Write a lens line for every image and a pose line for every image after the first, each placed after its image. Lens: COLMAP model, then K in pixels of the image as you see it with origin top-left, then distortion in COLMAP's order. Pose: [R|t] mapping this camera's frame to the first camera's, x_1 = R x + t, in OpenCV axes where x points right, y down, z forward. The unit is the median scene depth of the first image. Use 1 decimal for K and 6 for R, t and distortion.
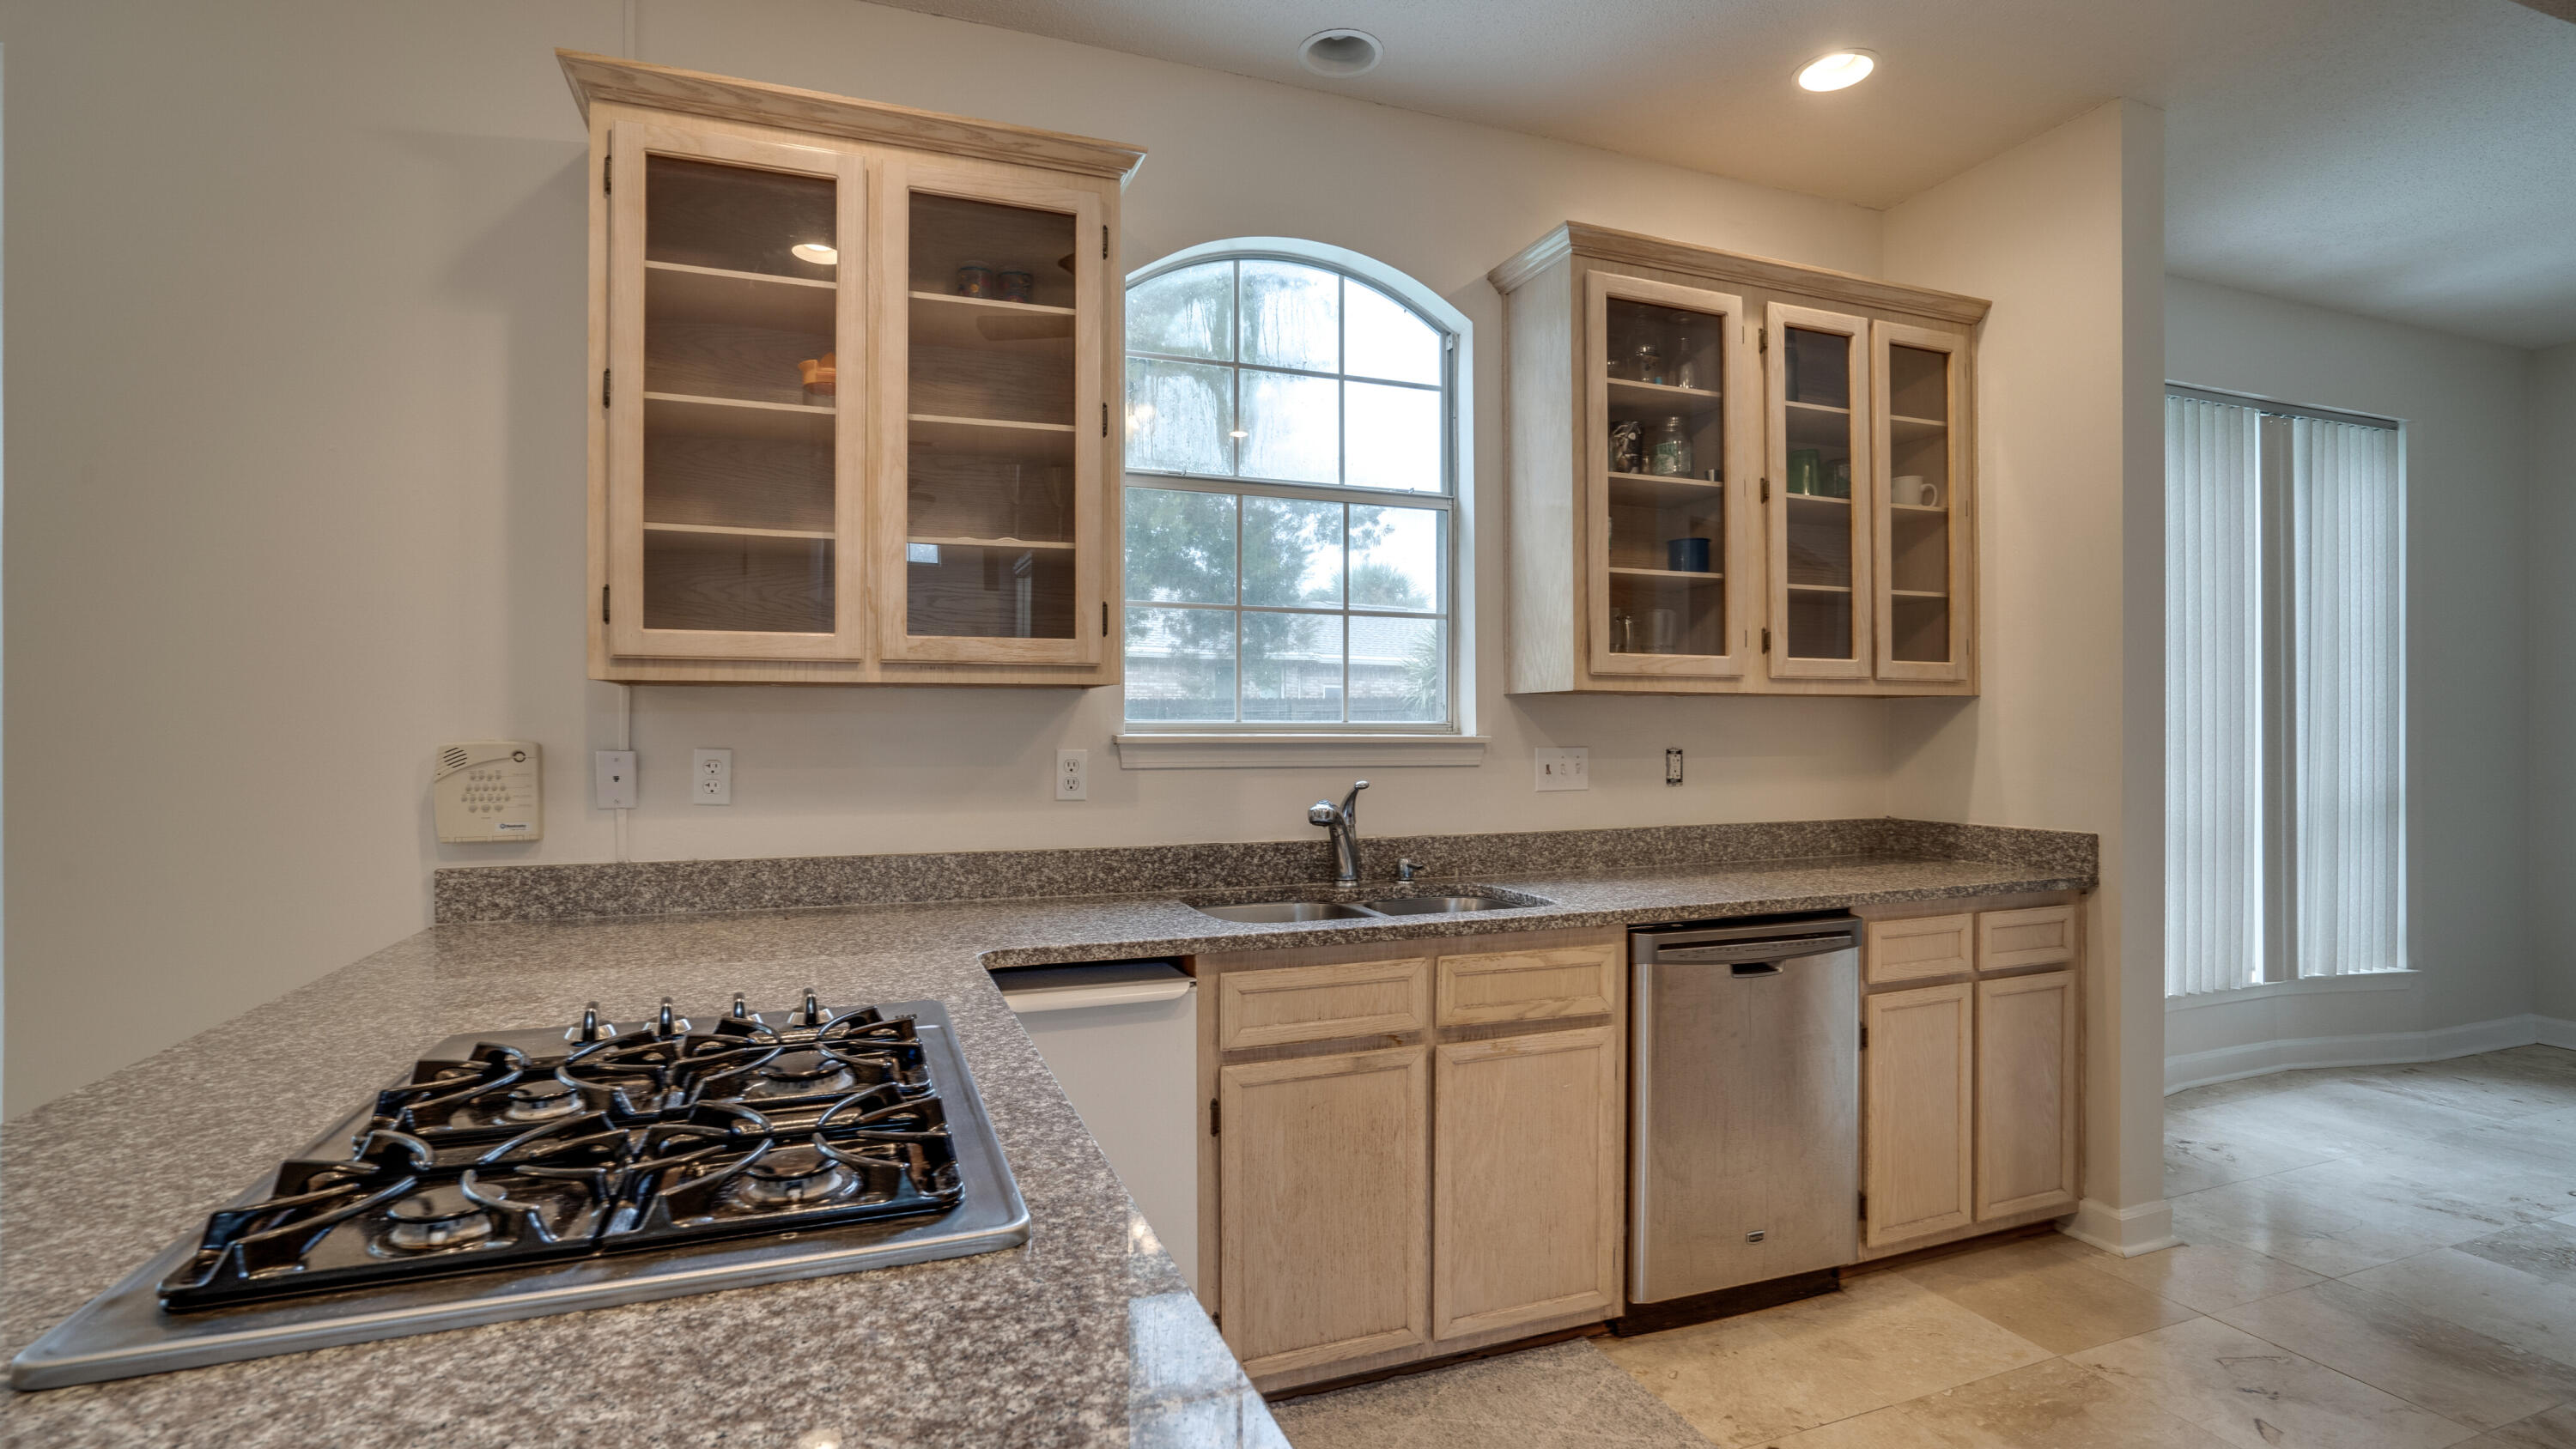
lens RADIAL K [[1205.9, 0, 1293.6], [0, 1205.9, 729.7], [0, 0, 1]] dist [-0.032968, 0.012056]
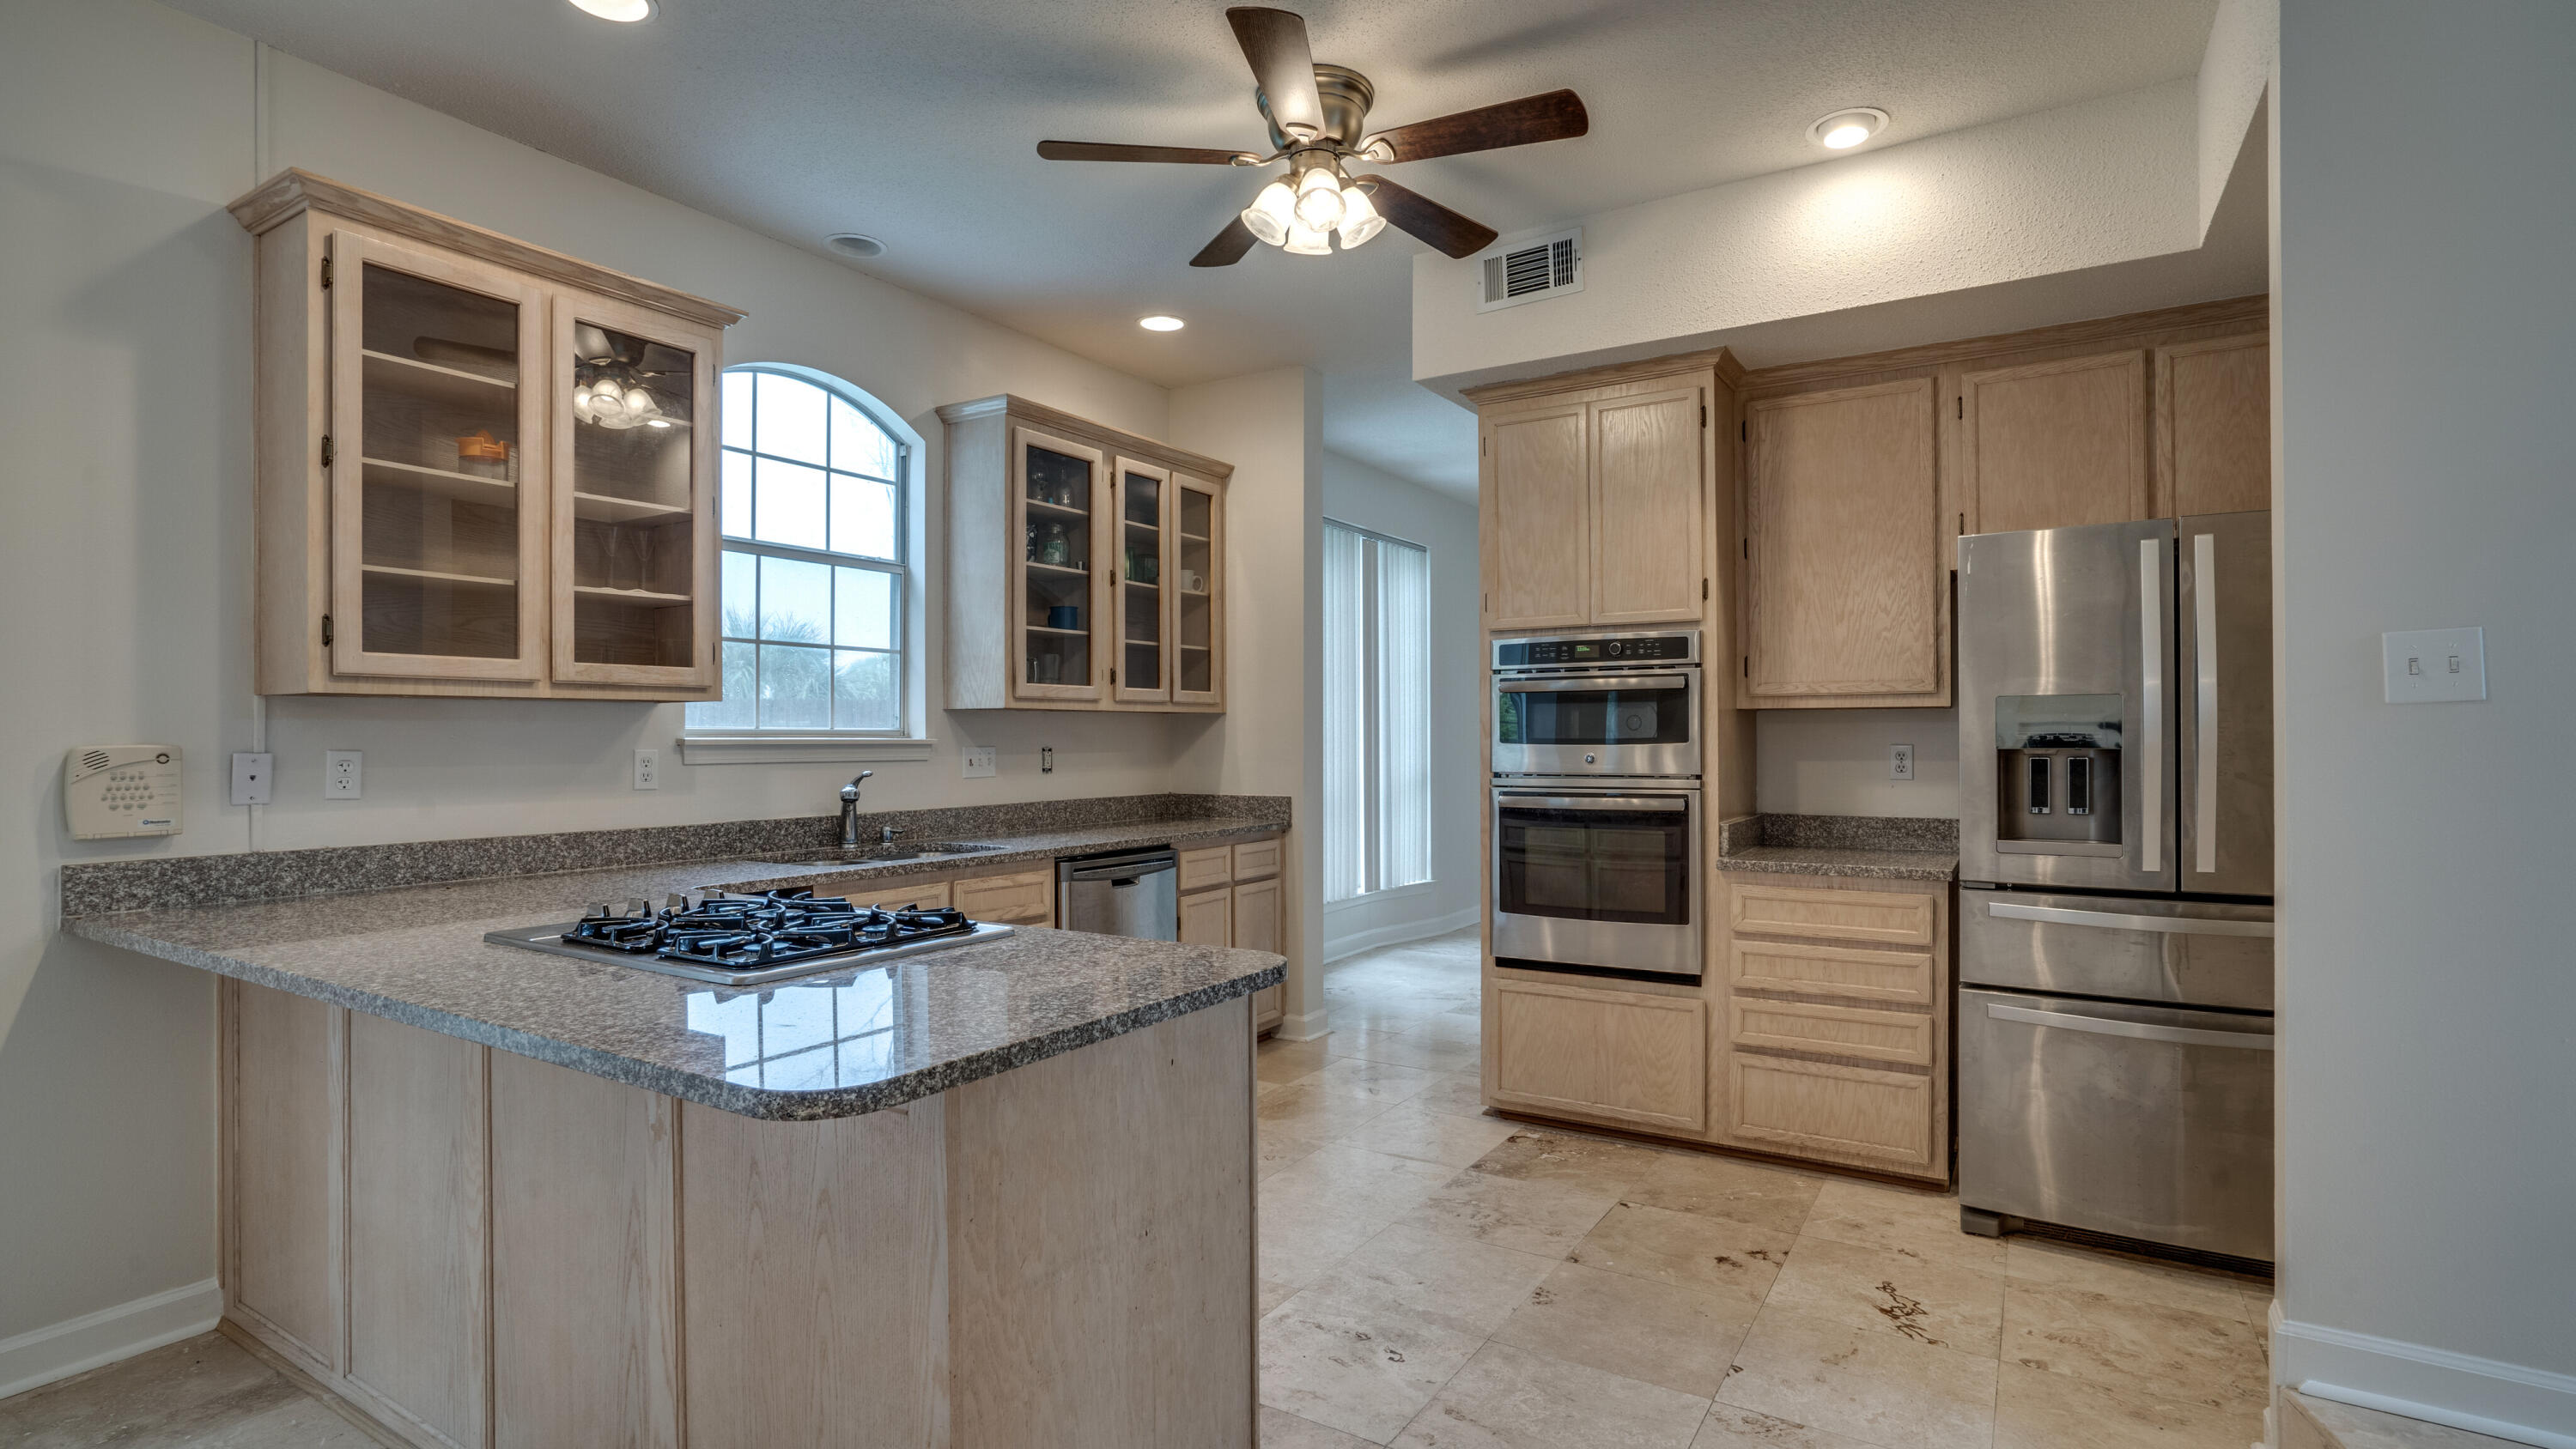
lens RADIAL K [[1205.9, 0, 1299.8], [0, 1205.9, 738.4], [0, 0, 1]] dist [-0.032968, 0.012056]
pose [[0.798723, -0.002710, 0.601693, -0.380839], [0.001761, 0.999996, 0.002166, 0.002249], [-0.601697, -0.000671, 0.798724, -0.409805]]
